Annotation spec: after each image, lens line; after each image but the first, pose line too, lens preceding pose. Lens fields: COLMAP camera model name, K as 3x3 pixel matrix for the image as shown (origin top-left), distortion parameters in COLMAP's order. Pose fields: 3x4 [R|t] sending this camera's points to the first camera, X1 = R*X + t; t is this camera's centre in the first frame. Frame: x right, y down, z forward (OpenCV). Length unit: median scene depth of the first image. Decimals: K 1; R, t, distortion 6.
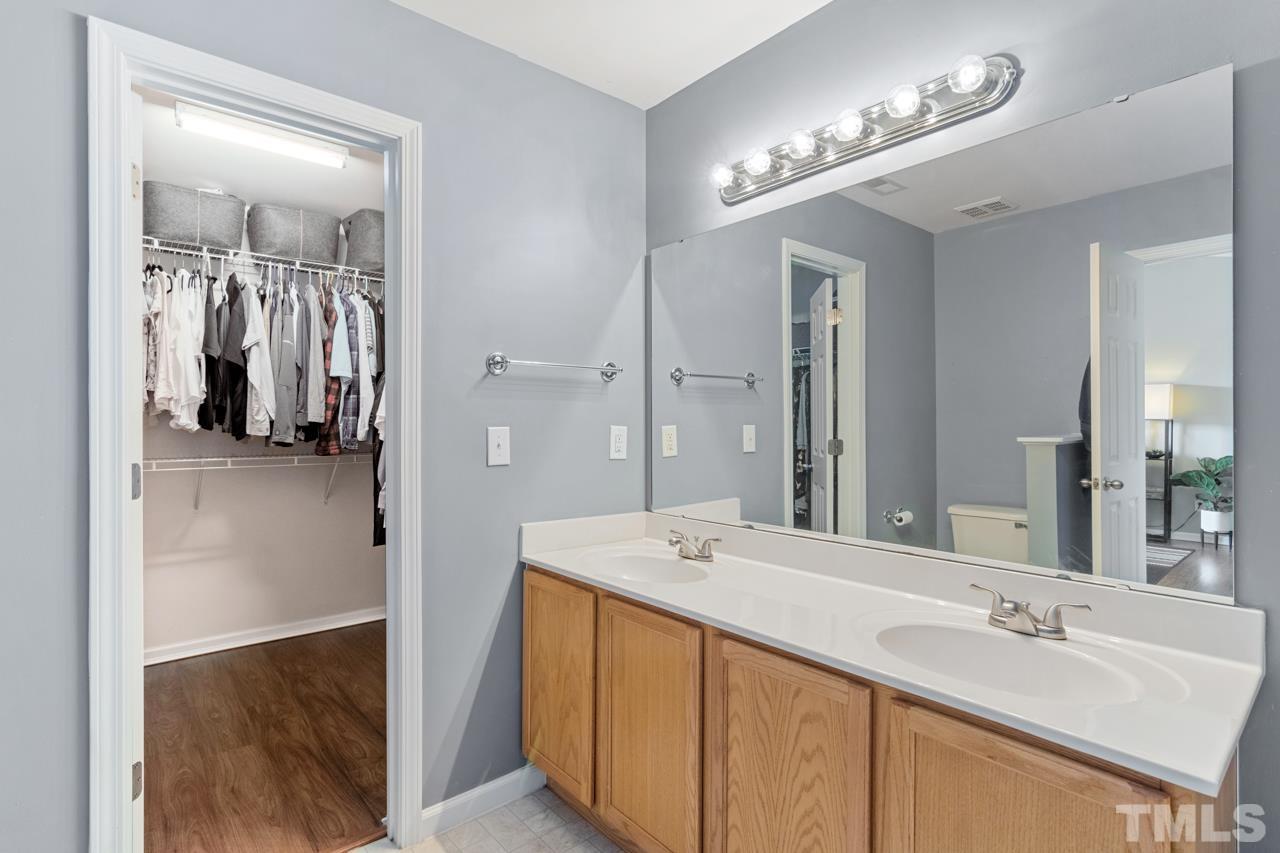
lens RADIAL K [[620.8, 0, 640.7], [0, 620.8, 420.8], [0, 0, 1]] dist [-0.006711, -0.000284]
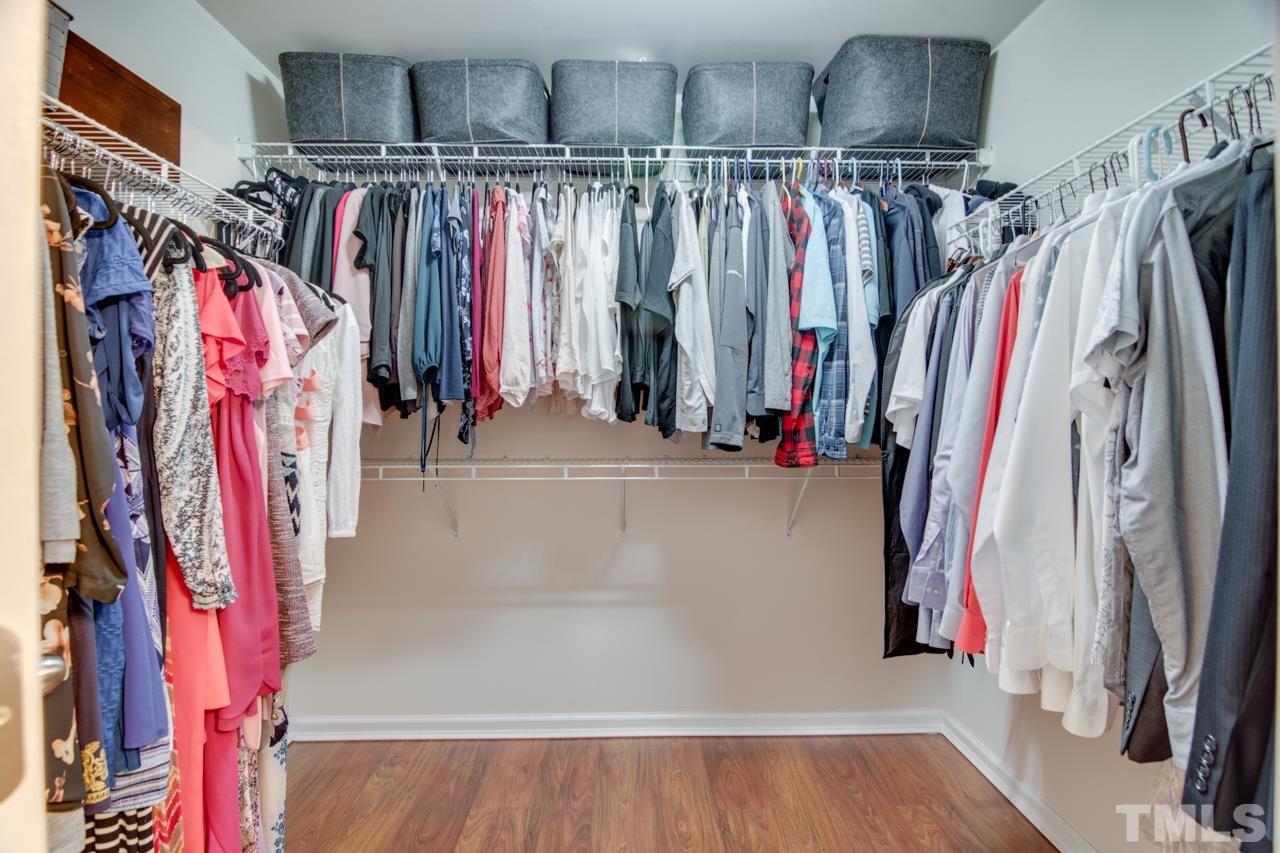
lens RADIAL K [[623.7, 0, 640.0], [0, 623.7, 426.5], [0, 0, 1]] dist [-0.000968, 0.000974]
pose [[0.776543, 0.013569, -0.629918, -0.254064], [0.004004, 0.999642, 0.026469, 0.002316], [0.630051, -0.023076, 0.776211, 0.462465]]
